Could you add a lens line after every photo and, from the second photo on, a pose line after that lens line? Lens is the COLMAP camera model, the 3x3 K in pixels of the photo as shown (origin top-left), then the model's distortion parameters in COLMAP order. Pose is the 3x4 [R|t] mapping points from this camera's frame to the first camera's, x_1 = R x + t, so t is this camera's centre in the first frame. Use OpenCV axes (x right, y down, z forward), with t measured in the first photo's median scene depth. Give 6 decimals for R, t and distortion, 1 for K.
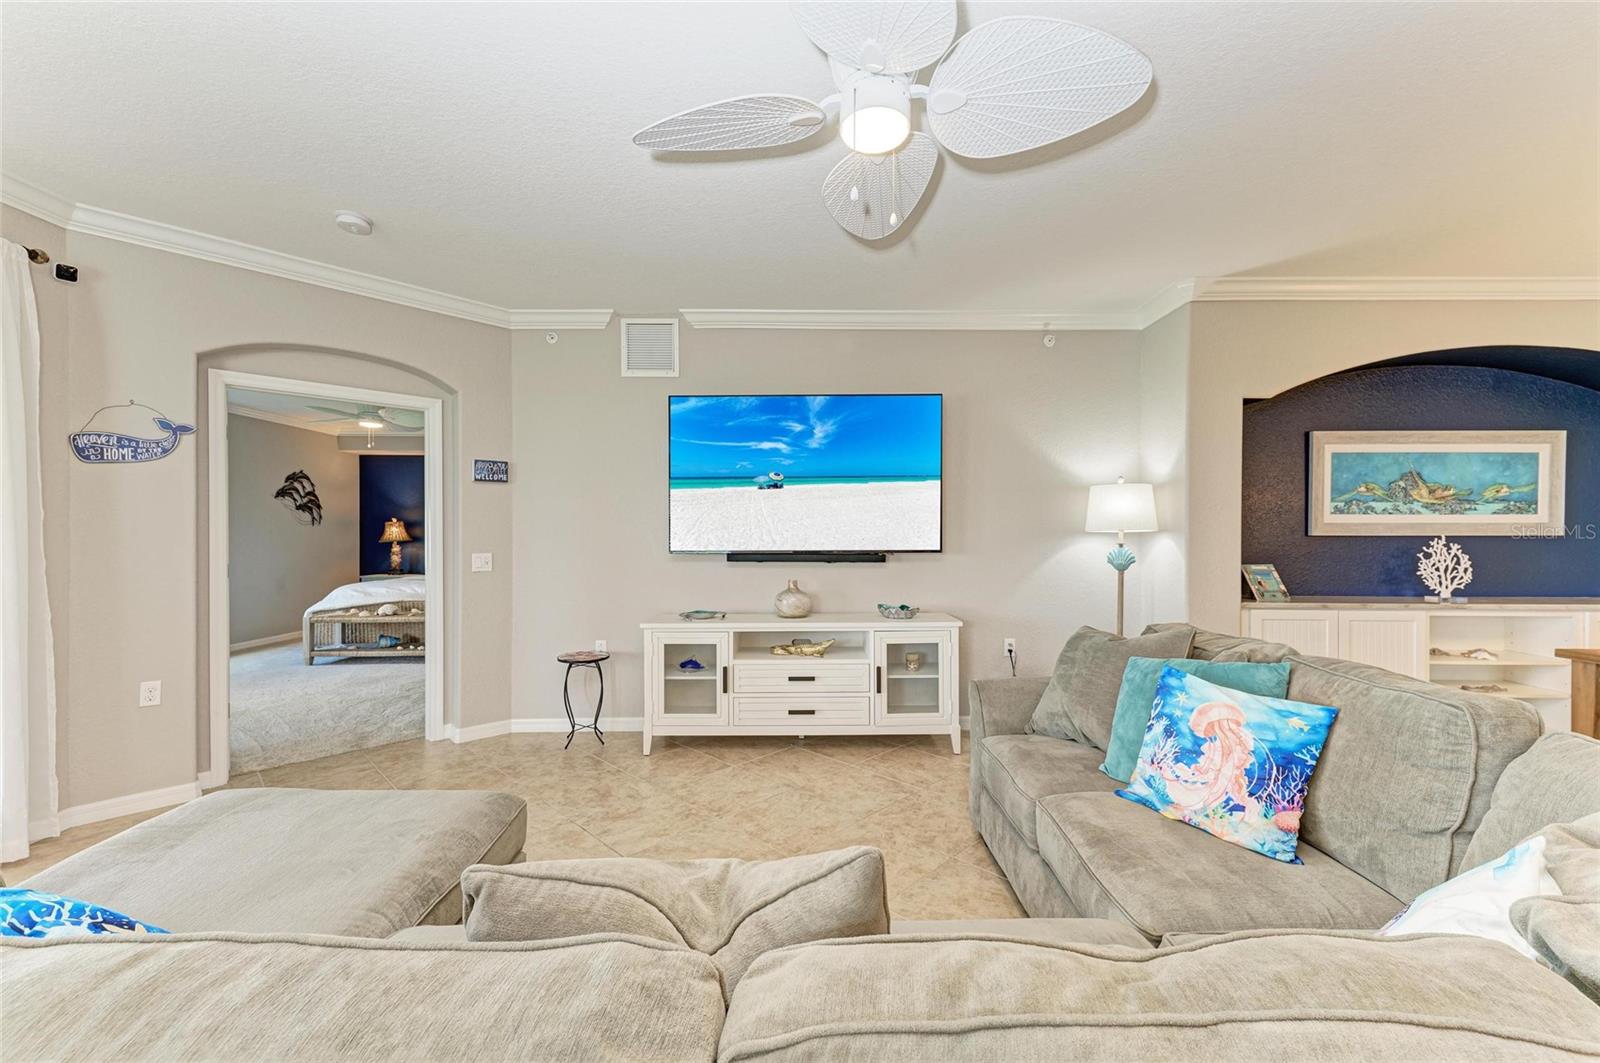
lens RADIAL K [[629.4, 0, 803.7], [0, 629.4, 537.4], [0, 0, 1]] dist [0.023320, -0.008137]
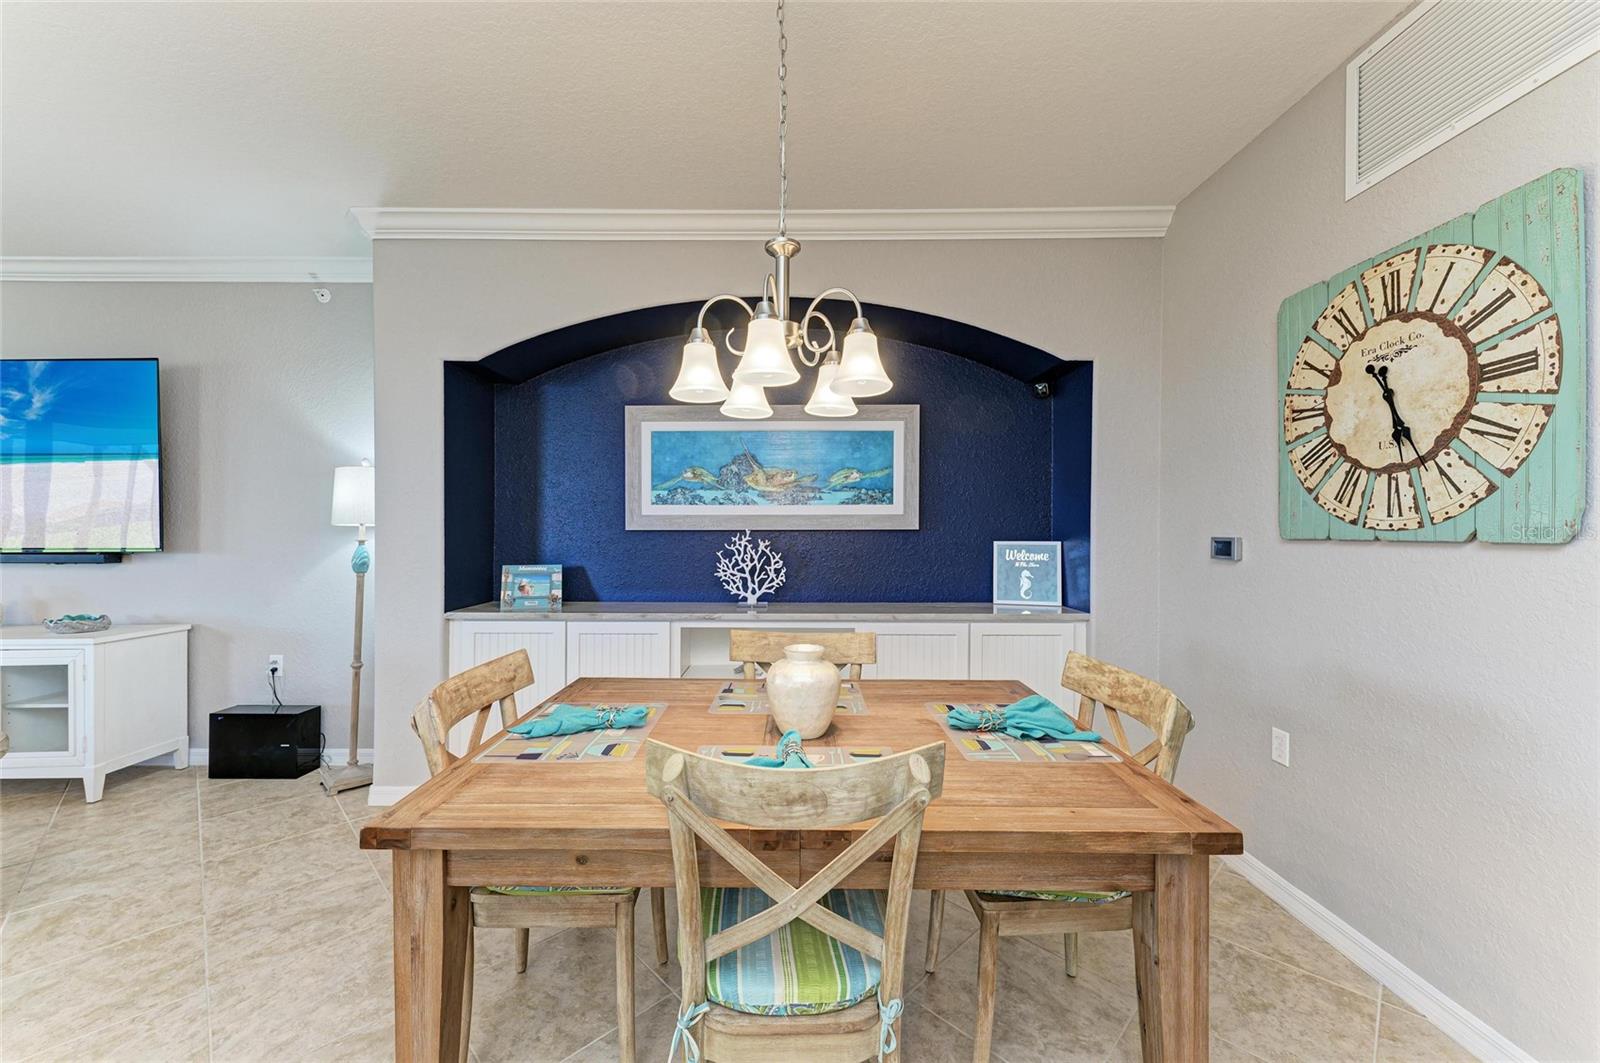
lens RADIAL K [[613.9, 0, 793.7], [0, 613.9, 535.1], [0, 0, 1]] dist [0.007529, -0.000163]
pose [[0.999996, -0.001261, -0.002368, 1.034966], [0.001266, 0.999996, 0.002386, 0.002095], [0.002365, -0.002389, 0.999994, 0.196402]]
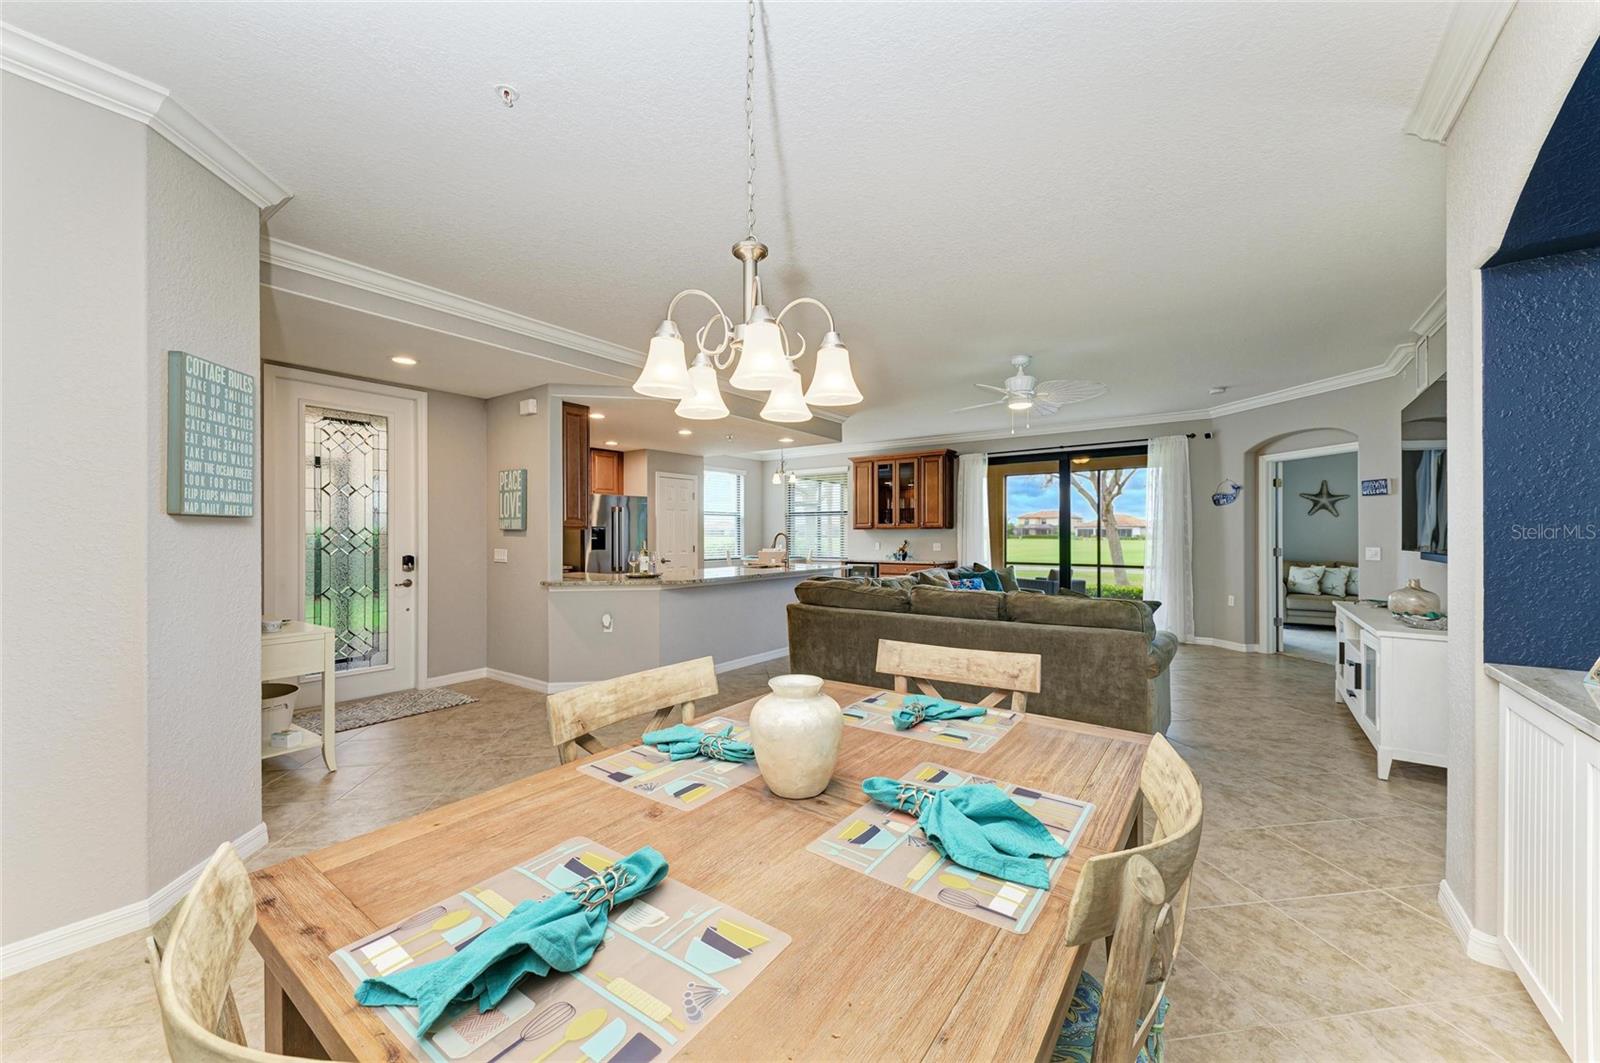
lens RADIAL K [[598.2, 0, 803.0], [0, 598.2, 536.4], [0, 0, 1]] dist [0.014838, -0.000106]
pose [[-0.587069, 0.002291, -0.809533, 1.282495], [-0.004808, 0.999968, 0.006317, -0.000695], [0.809522, 0.007601, -0.587040, 0.762740]]
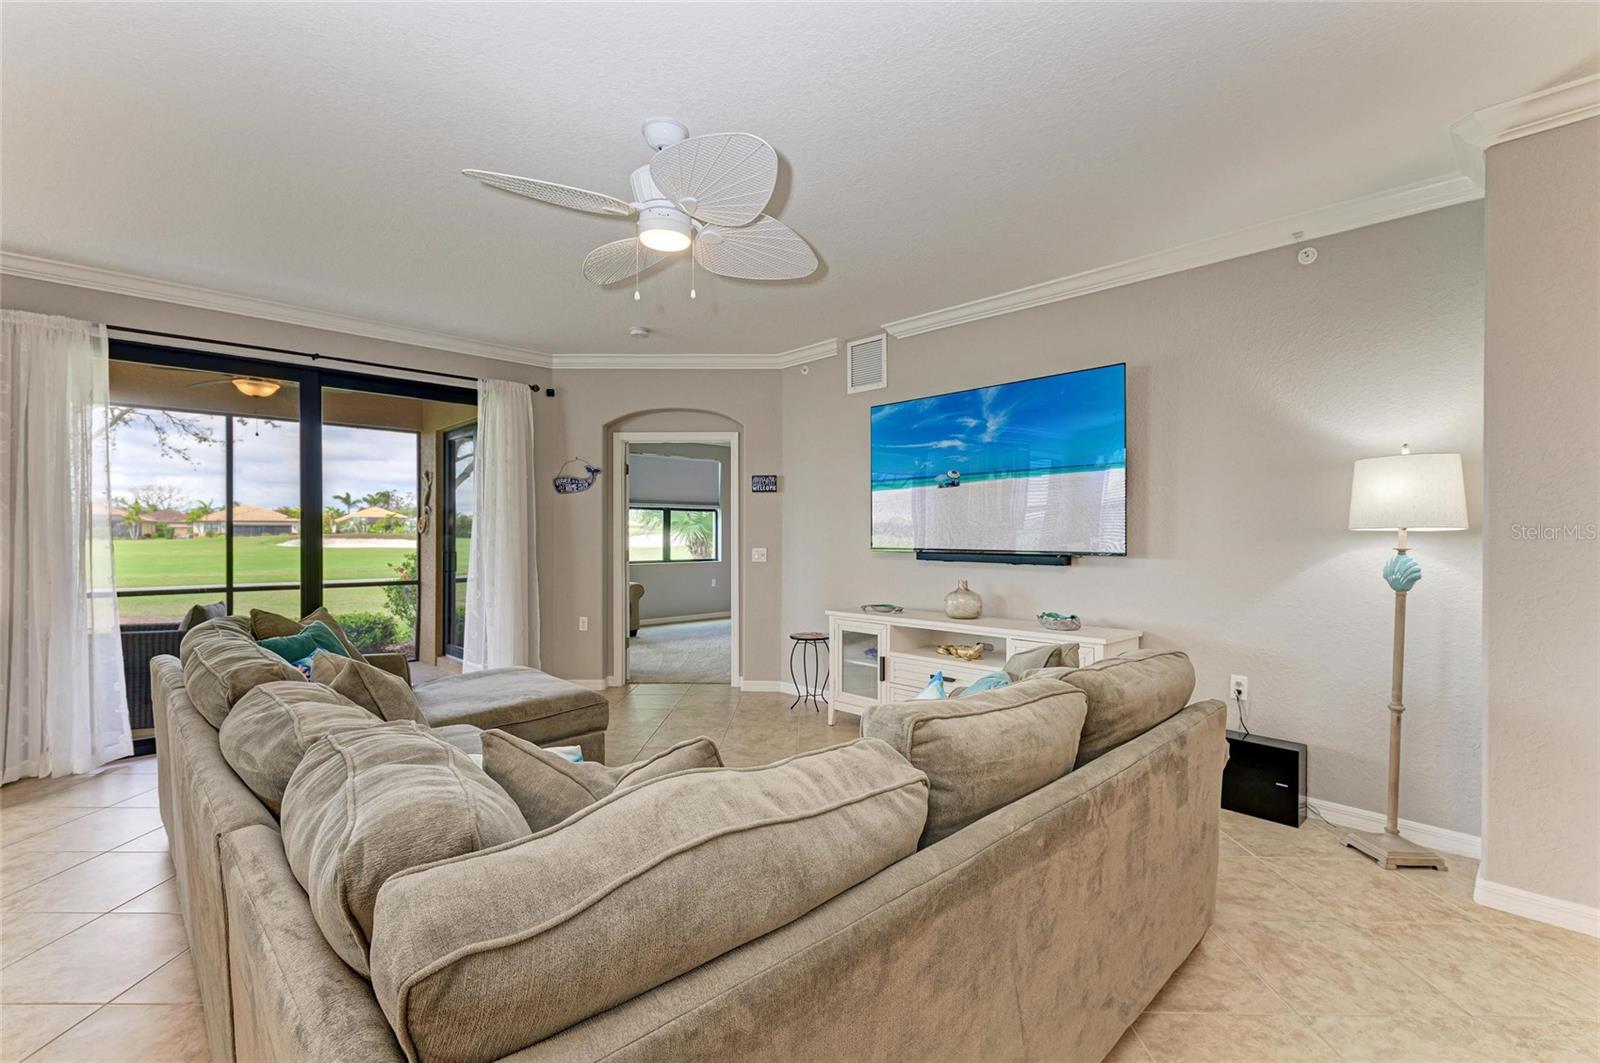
lens RADIAL K [[704.2, 0, 800.8], [0, 704.2, 535.5], [0, 0, 1]] dist [0.013143, 0.000071]
pose [[0.697983, 0.003793, -0.716104, 0.576271], [-0.005716, 0.999984, -0.000275, 0.000312], [0.716091, 0.004285, 0.697993, 0.058154]]
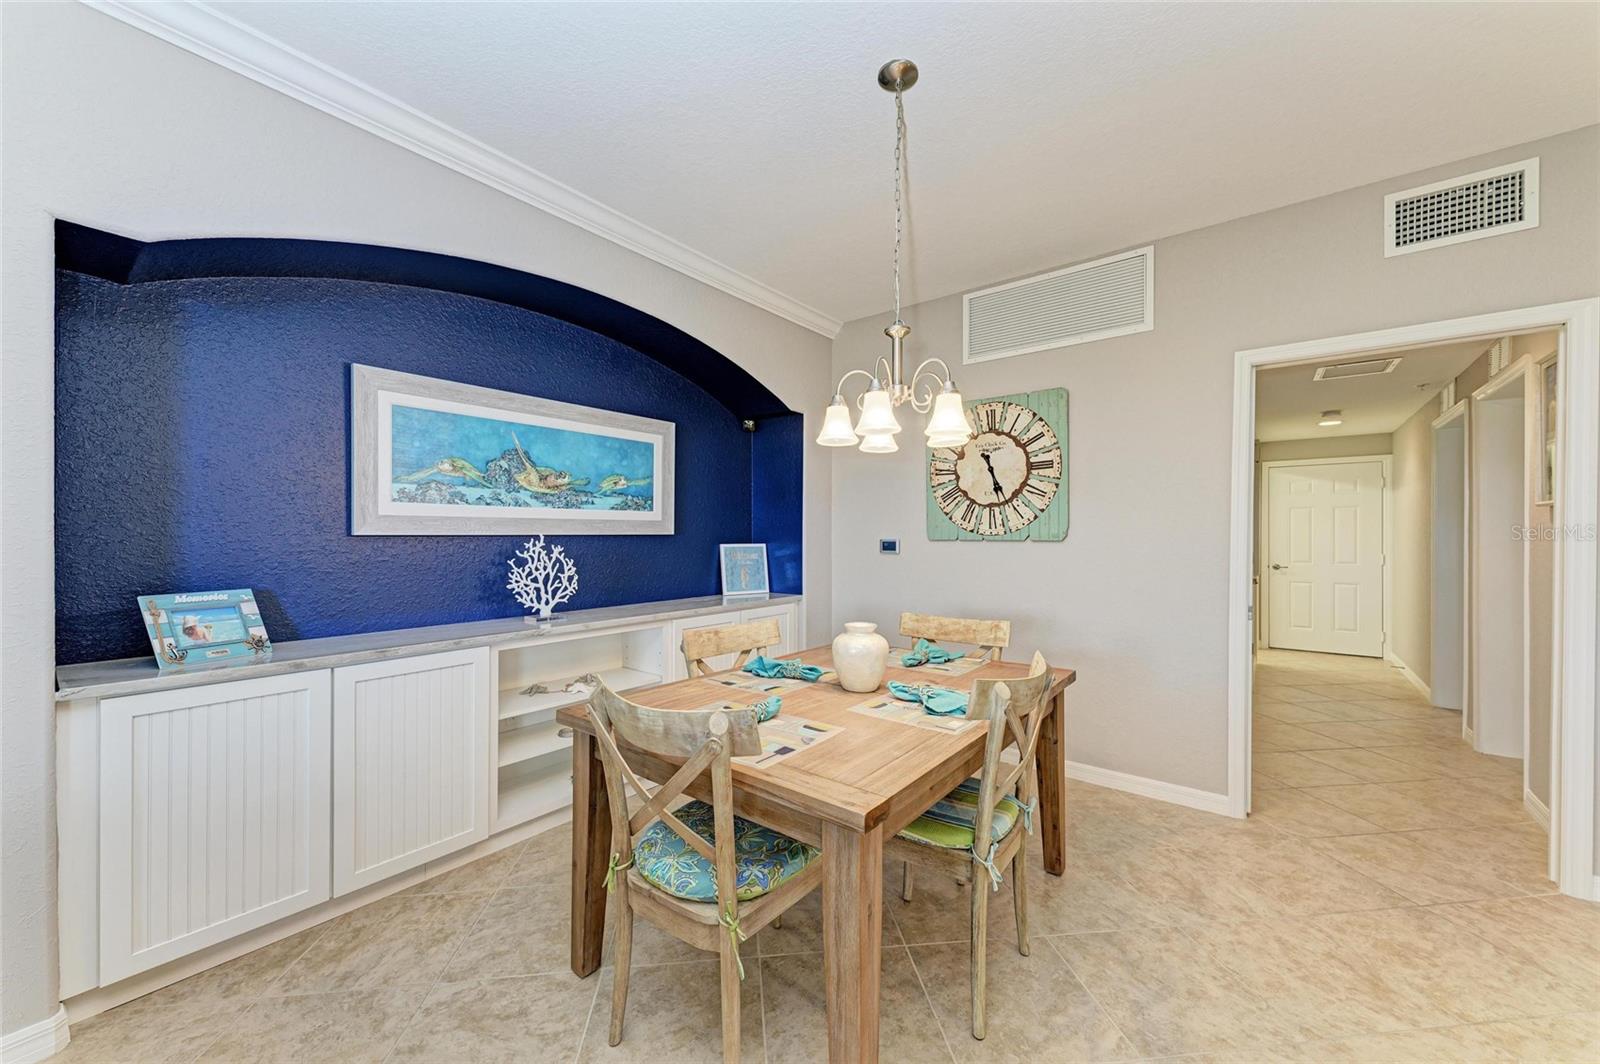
lens RADIAL K [[598.2, 0, 803.0], [0, 598.2, 536.9], [0, 0, 1]] dist [0.014838, -0.000106]
pose [[0.613639, -0.004494, 0.789574, 0.614824], [0.004994, 0.999986, 0.001810, -0.000136], [-0.789571, 0.002833, 0.613653, 0.313738]]
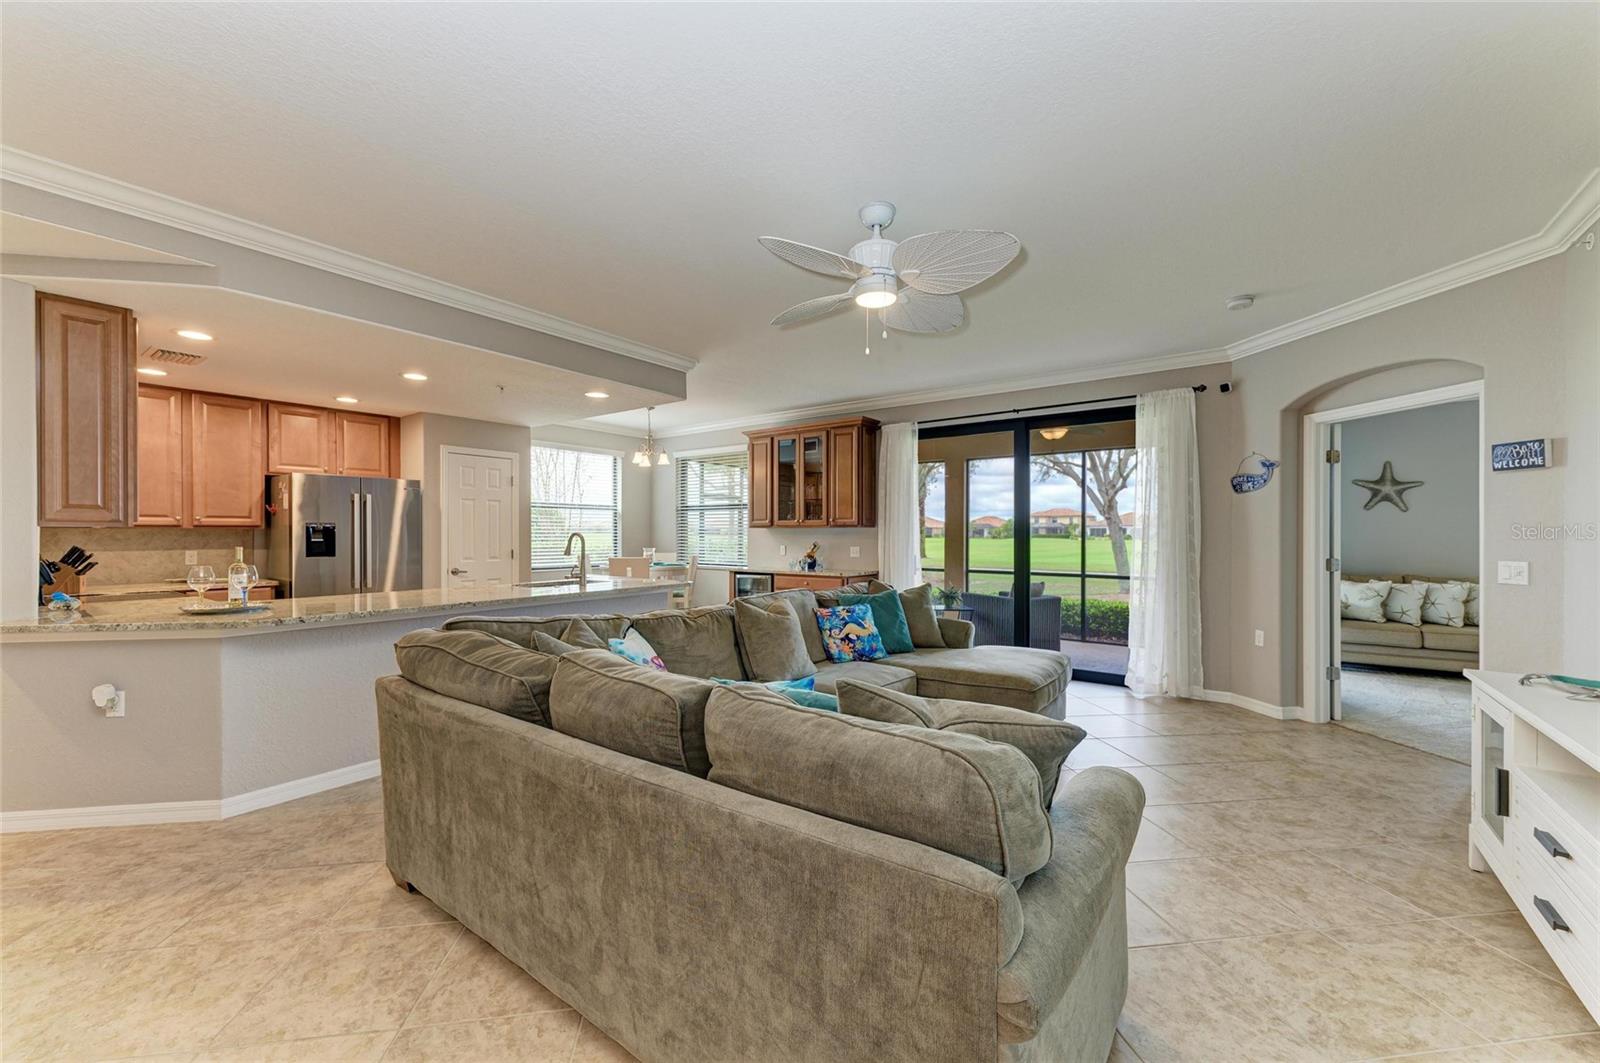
lens RADIAL K [[620.3, 0, 802.5], [0, 620.3, 537.2], [0, 0, 1]] dist [0.023365, -0.005697]
pose [[-0.591196, 0.003603, -0.806520, 0.643861], [-0.007003, 0.999929, 0.009600, -0.005934], [0.806497, 0.011323, -0.591129, 0.746184]]
